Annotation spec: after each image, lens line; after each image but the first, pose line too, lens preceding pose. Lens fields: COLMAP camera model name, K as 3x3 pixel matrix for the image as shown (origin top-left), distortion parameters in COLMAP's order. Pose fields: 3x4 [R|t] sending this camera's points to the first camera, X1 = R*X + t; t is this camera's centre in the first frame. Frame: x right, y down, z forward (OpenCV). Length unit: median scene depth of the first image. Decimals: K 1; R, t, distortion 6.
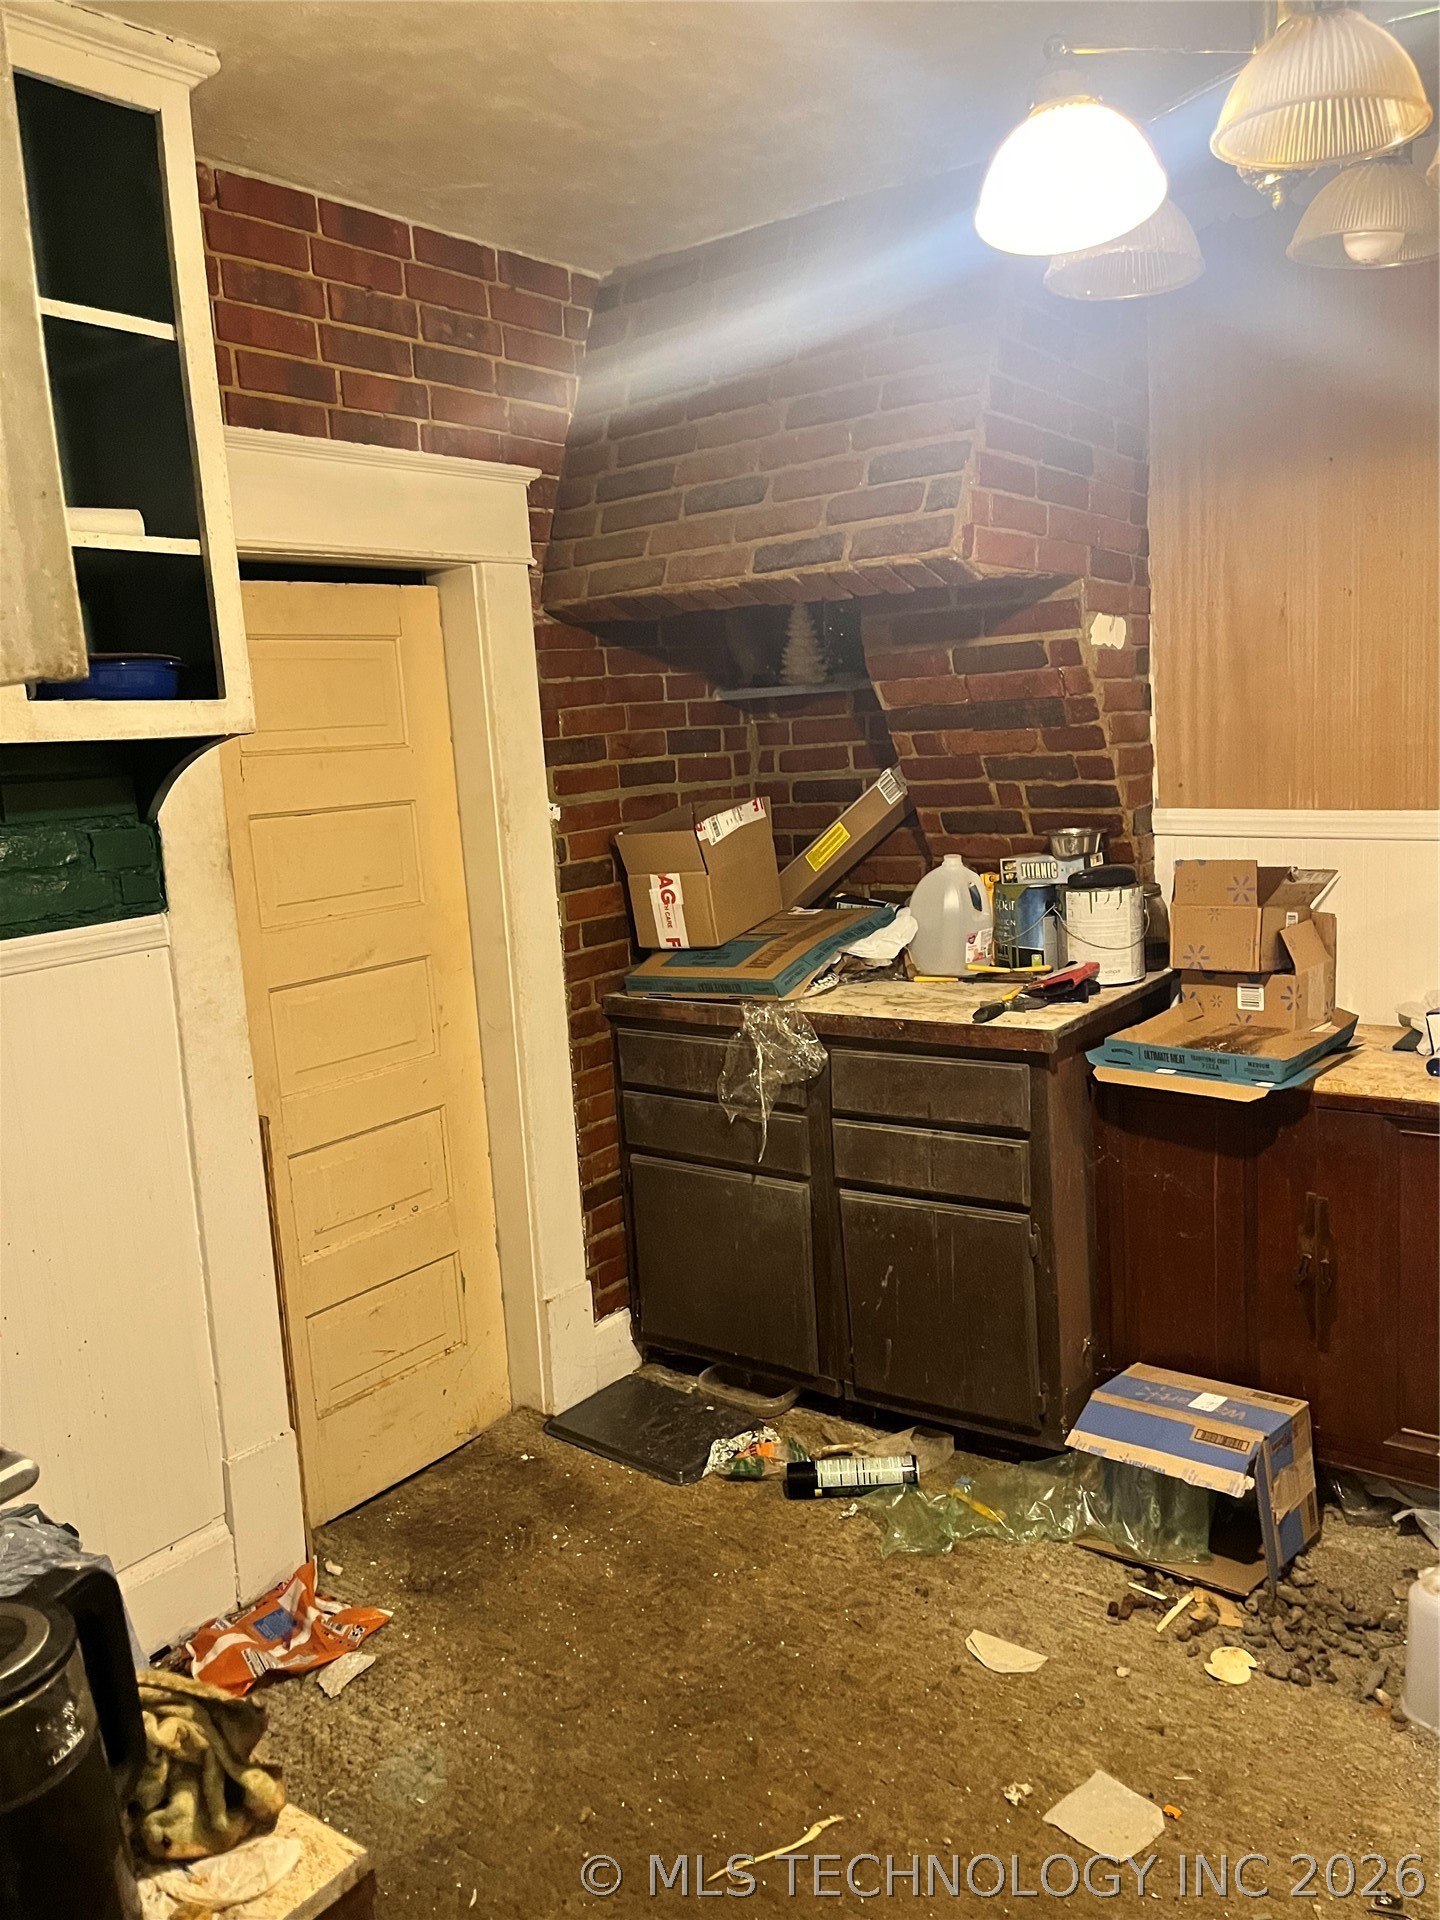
lens RADIAL K [[1441.2, 0, 730.6], [0, 1441.2, 969.0], [0, 0, 1]] dist [0.061721, -0.090384]
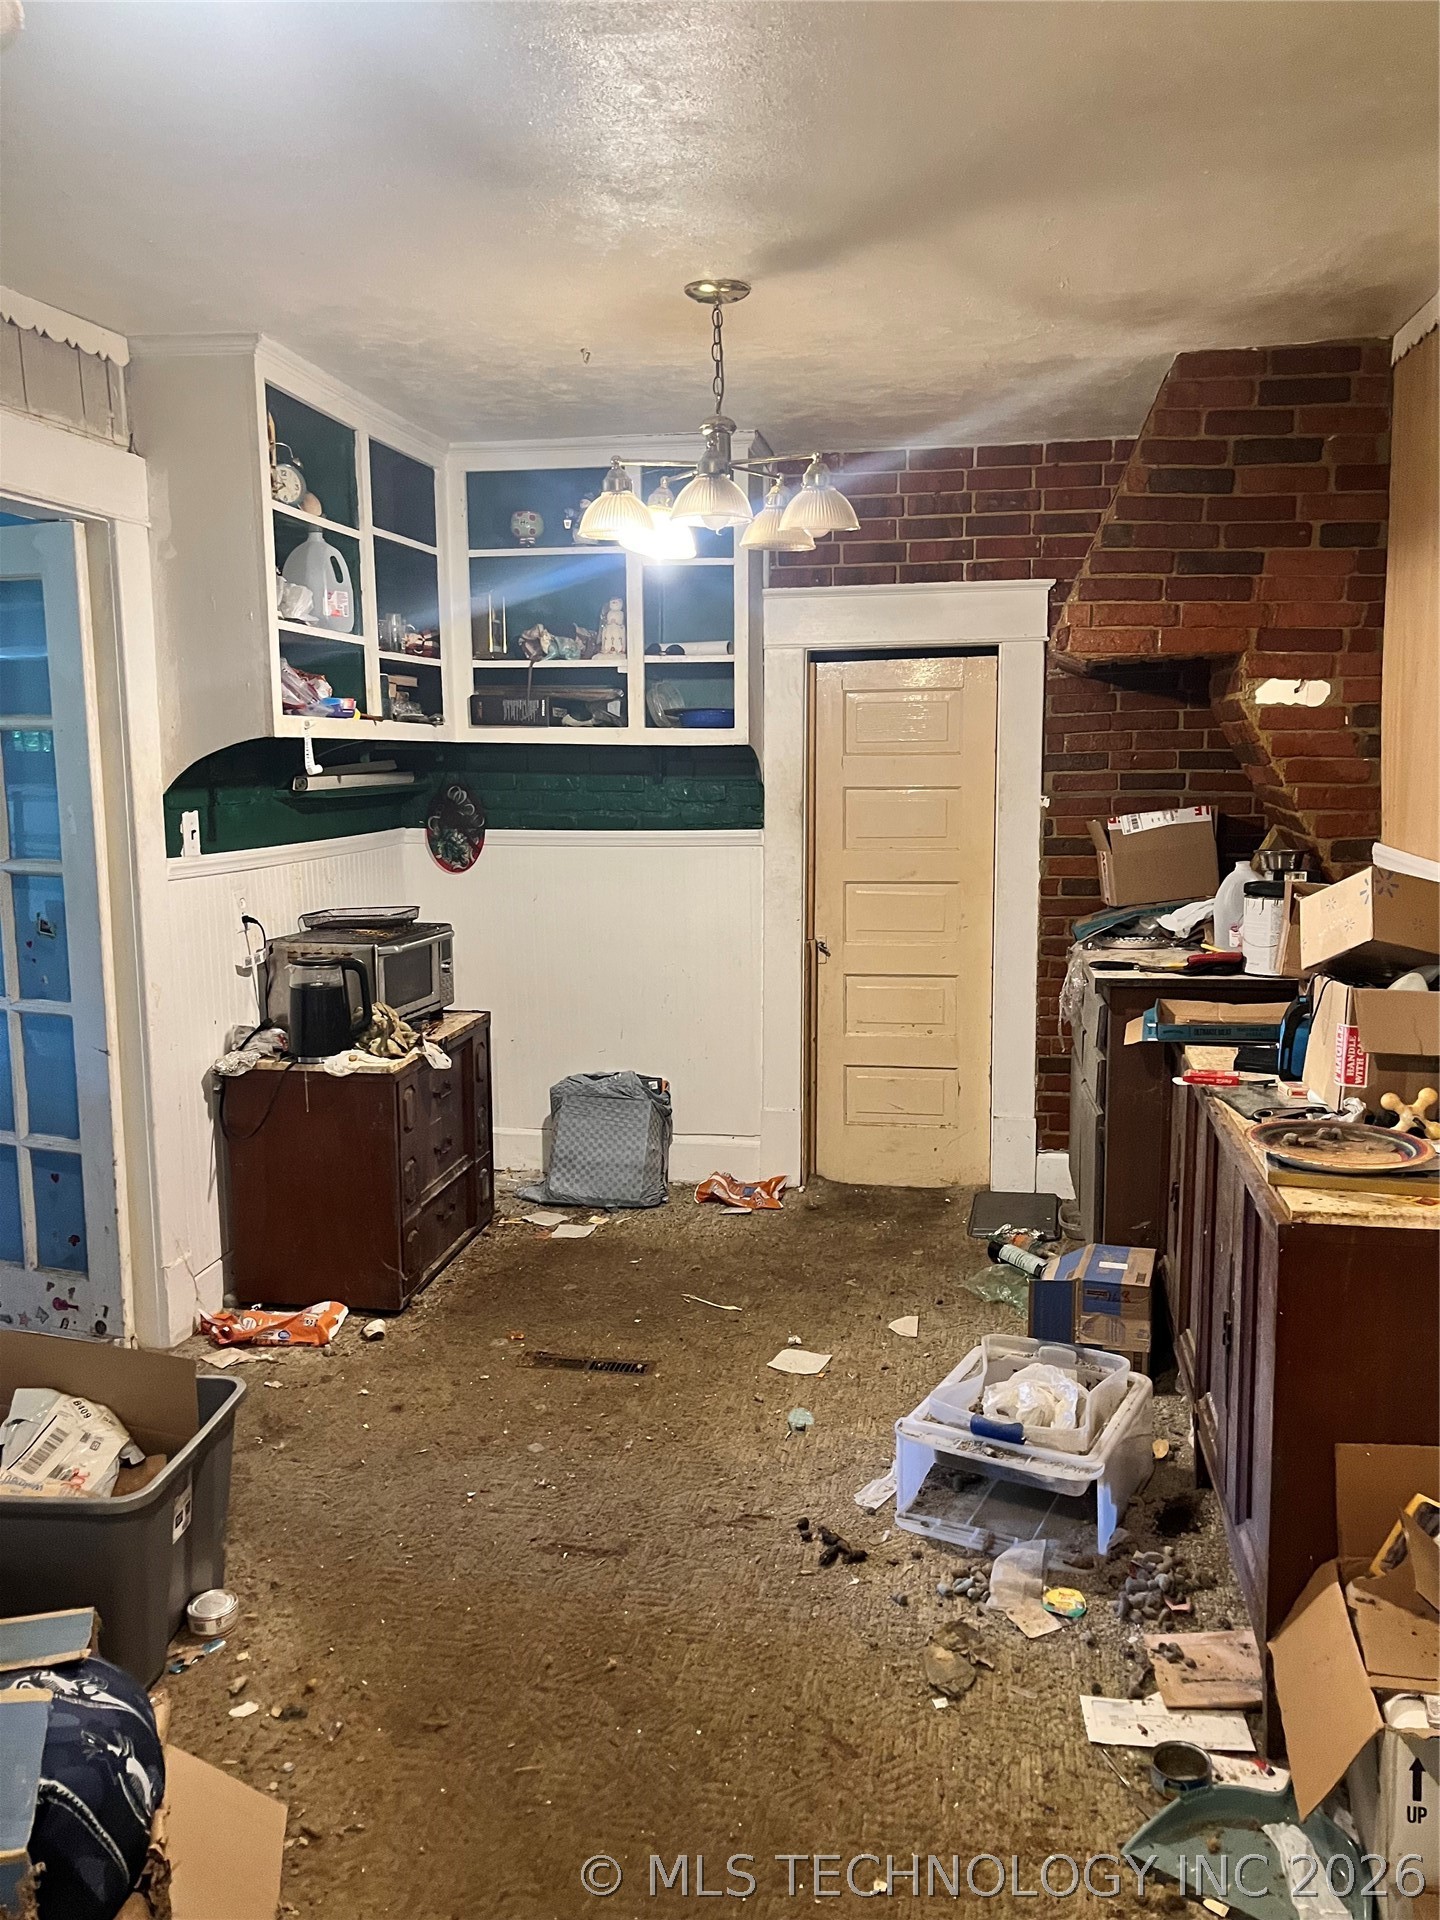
lens RADIAL K [[1441.2, 0, 711.9], [0, 1441.2, 957.9], [0, 0, 1]] dist [0.061721, -0.090384]
pose [[0.439912, 0.179551, -0.879908, 1.163357], [-0.166827, 0.979093, 0.116385, -0.071676], [0.882409, 0.095594, 0.460669, 0.011428]]
